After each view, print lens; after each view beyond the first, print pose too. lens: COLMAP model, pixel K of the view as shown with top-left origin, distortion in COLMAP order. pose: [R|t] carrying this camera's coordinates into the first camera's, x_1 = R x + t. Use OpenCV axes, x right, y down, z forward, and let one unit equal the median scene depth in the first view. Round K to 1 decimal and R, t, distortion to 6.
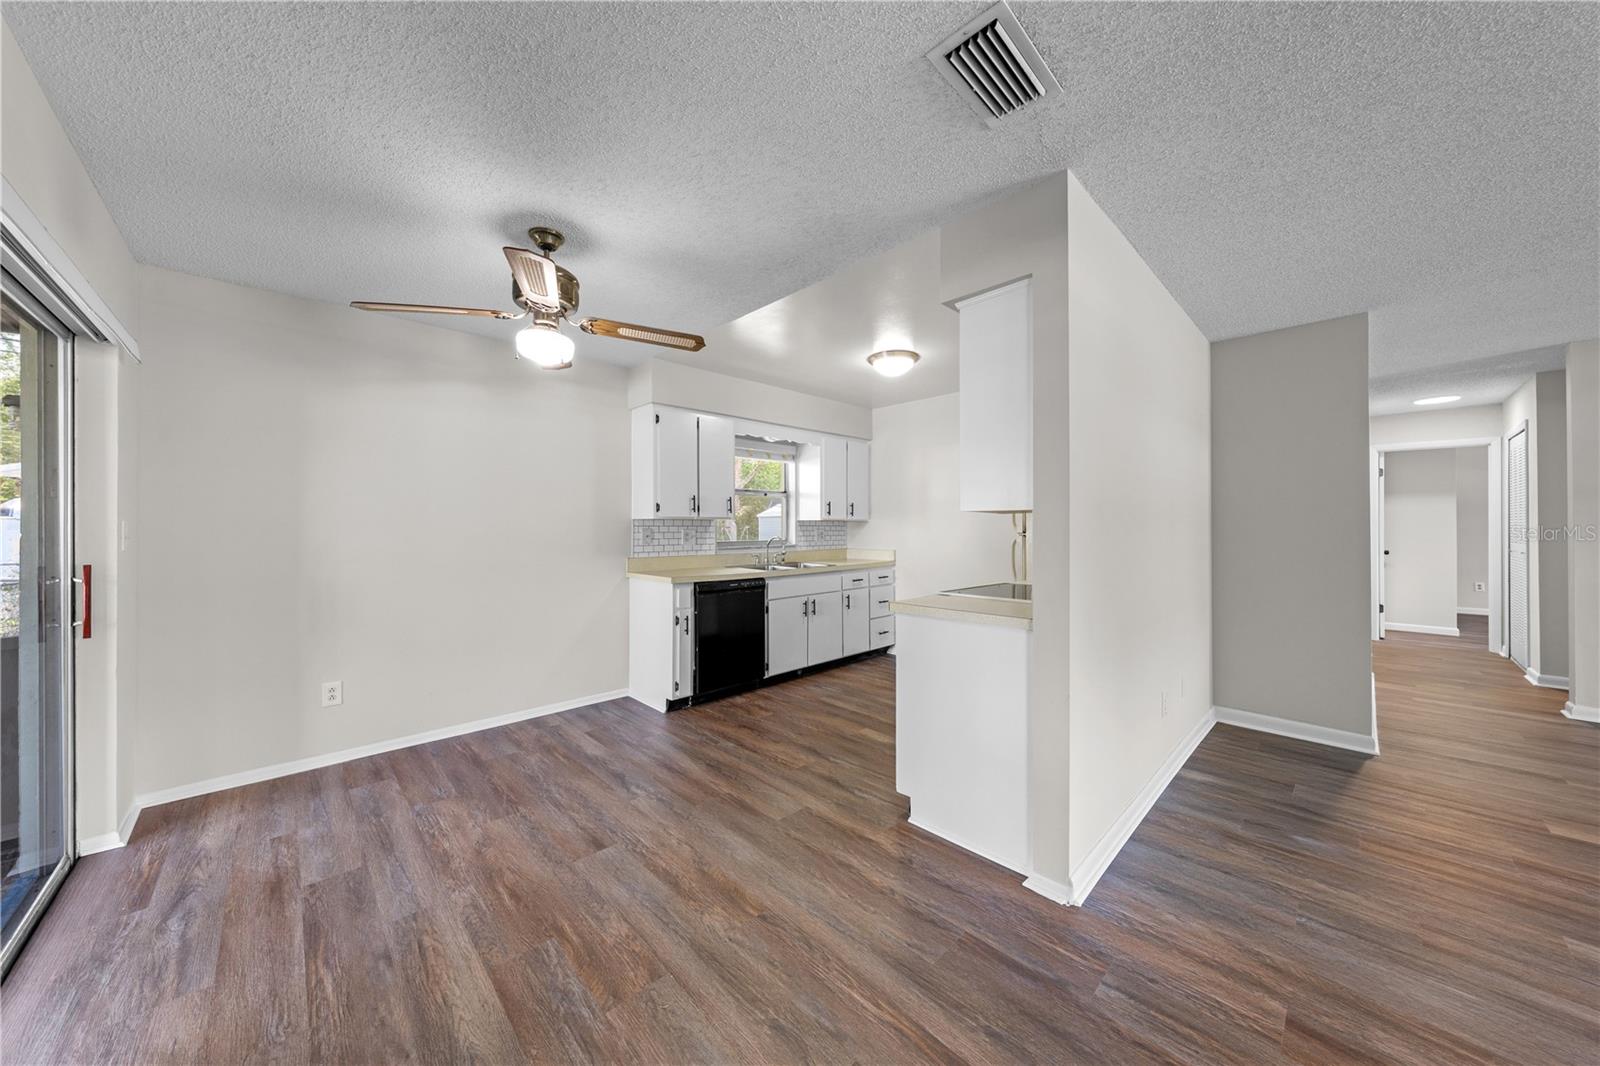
lens RADIAL K [[542.0, 0, 802.3], [0, 542.0, 526.0], [0, 0, 1]] dist [-0.002904, 0.000105]
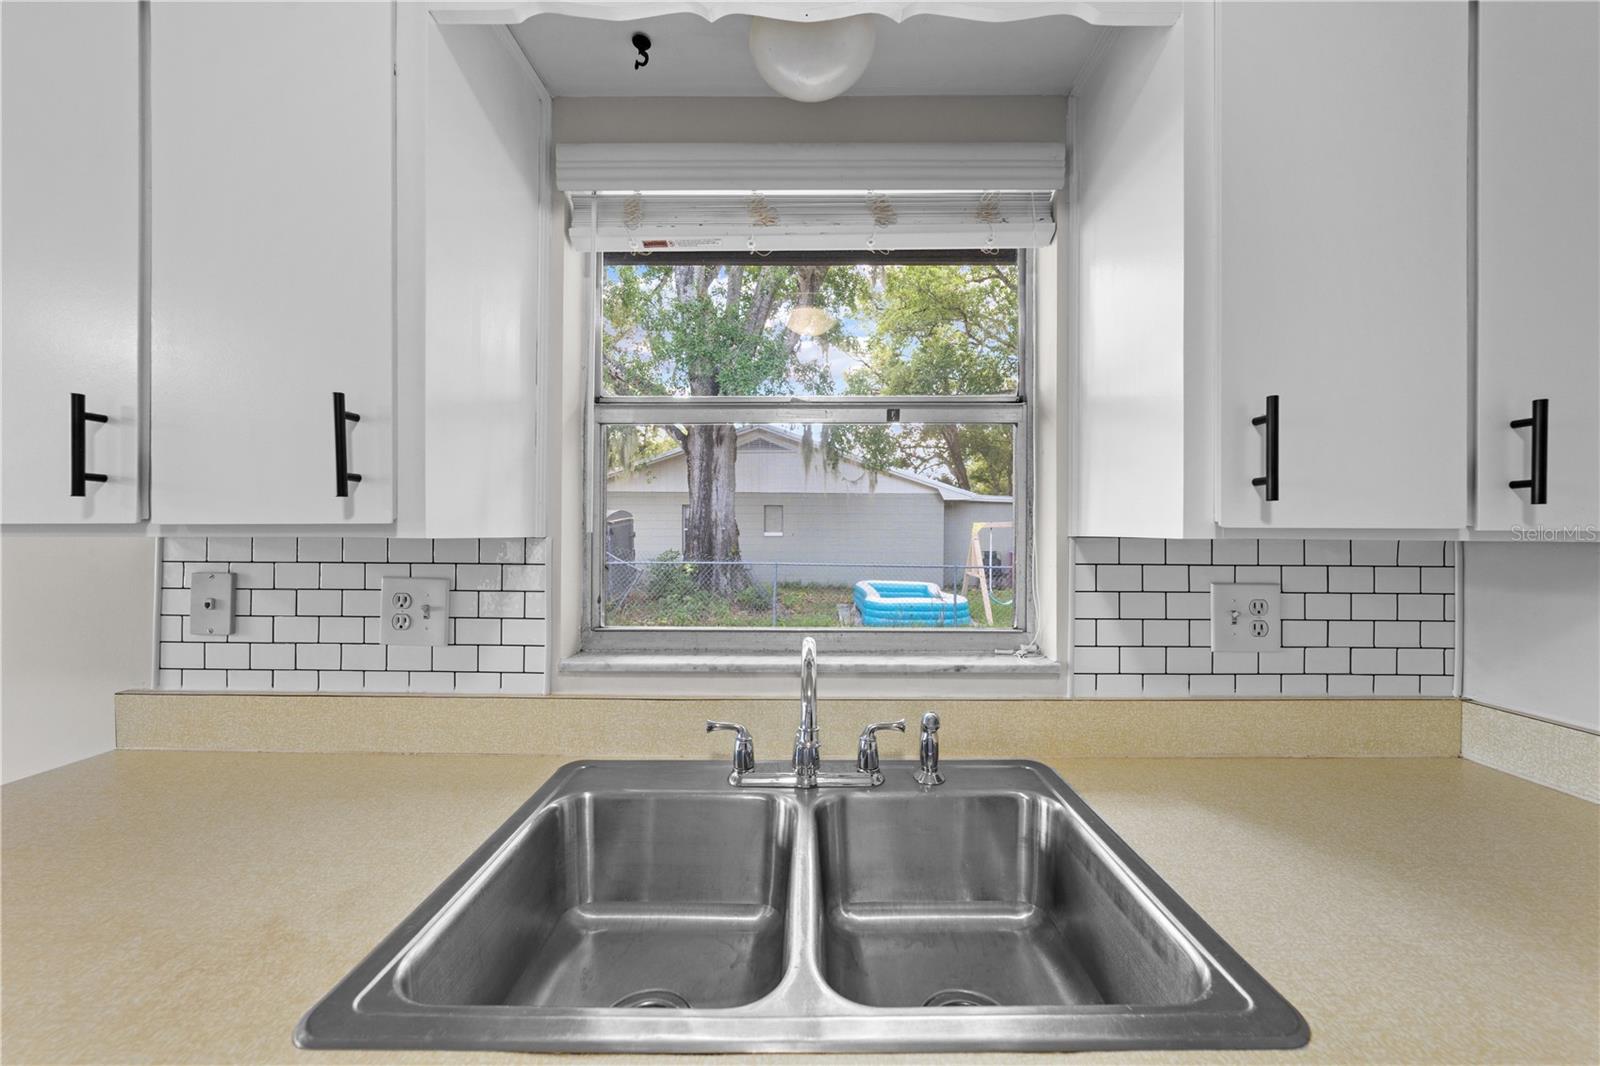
lens RADIAL K [[569.2, 0, 806.8], [0, 569.2, 533.7], [0, 0, 1]] dist [-0.005189, 0.000318]
pose [[0.713775, 0.007025, -0.700340, 0.091791], [-0.003707, 0.999974, 0.006253, -0.017524], [0.700366, -0.001867, 0.713782, 1.140509]]
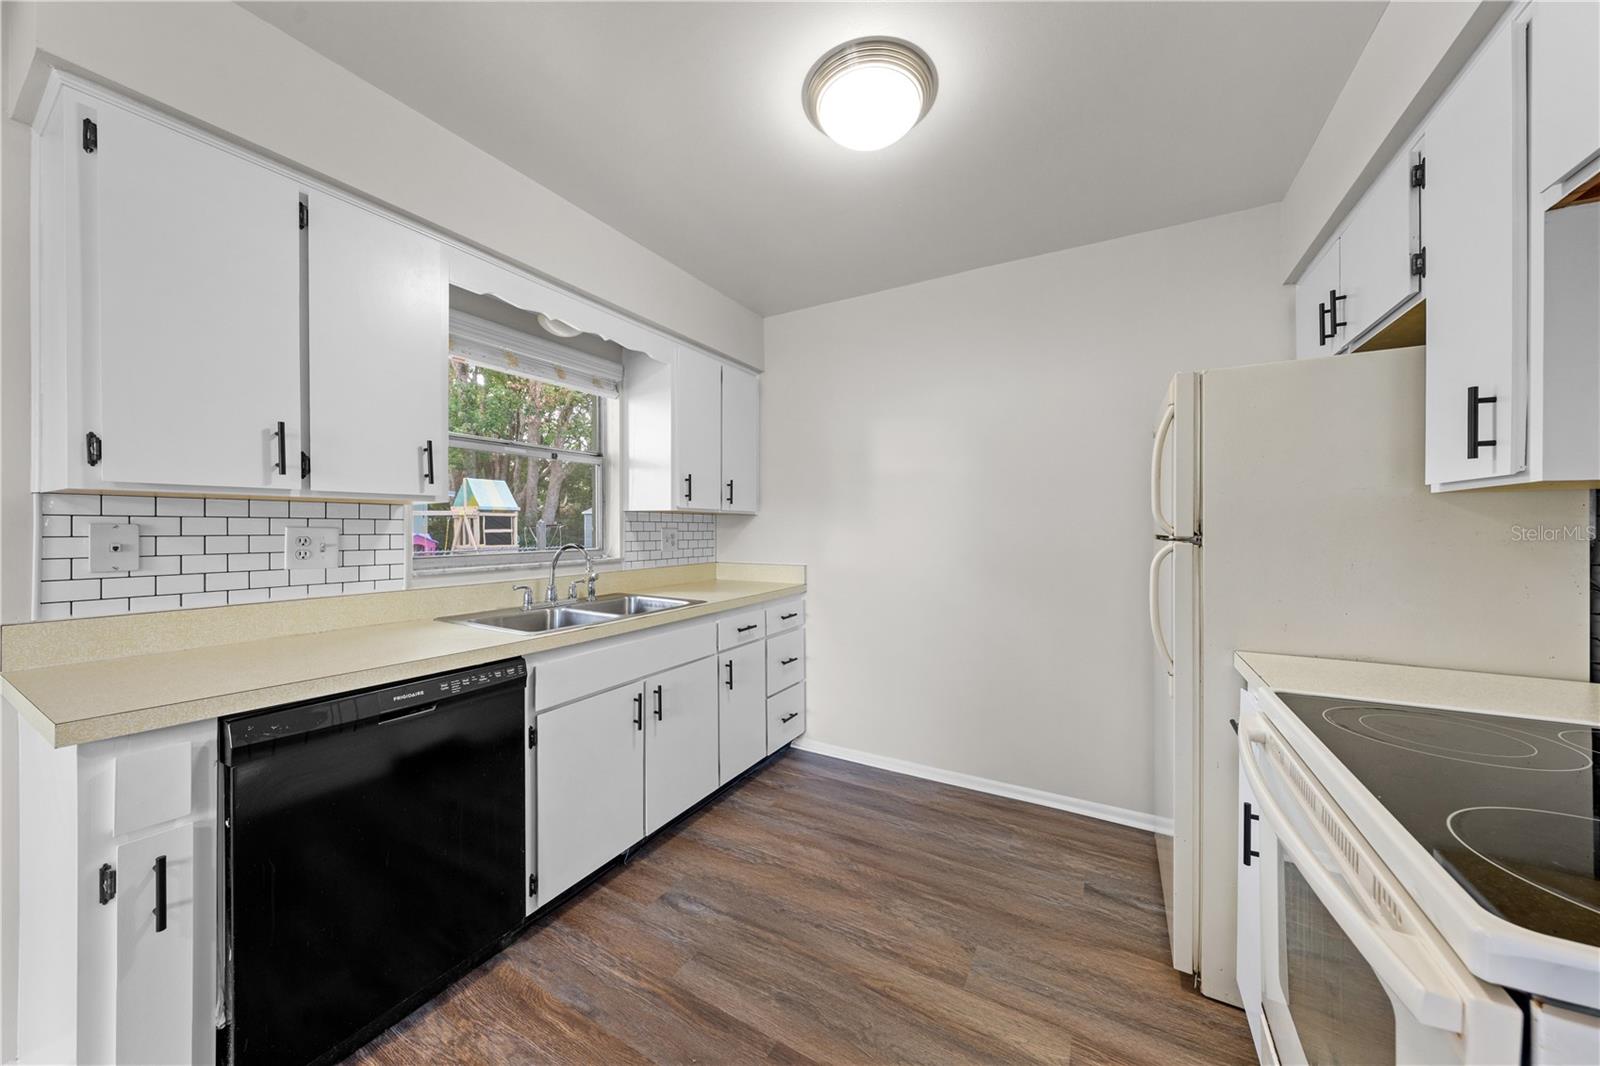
lens RADIAL K [[542.0, 0, 801.0], [0, 542.0, 531.3], [0, 0, 1]] dist [-0.002904, 0.000105]
pose [[0.960170, 0.000647, 0.279415, 0.011556], [-0.003062, 0.999962, 0.008206, 0.005859], [-0.279399, -0.008735, 0.960135, 0.662295]]
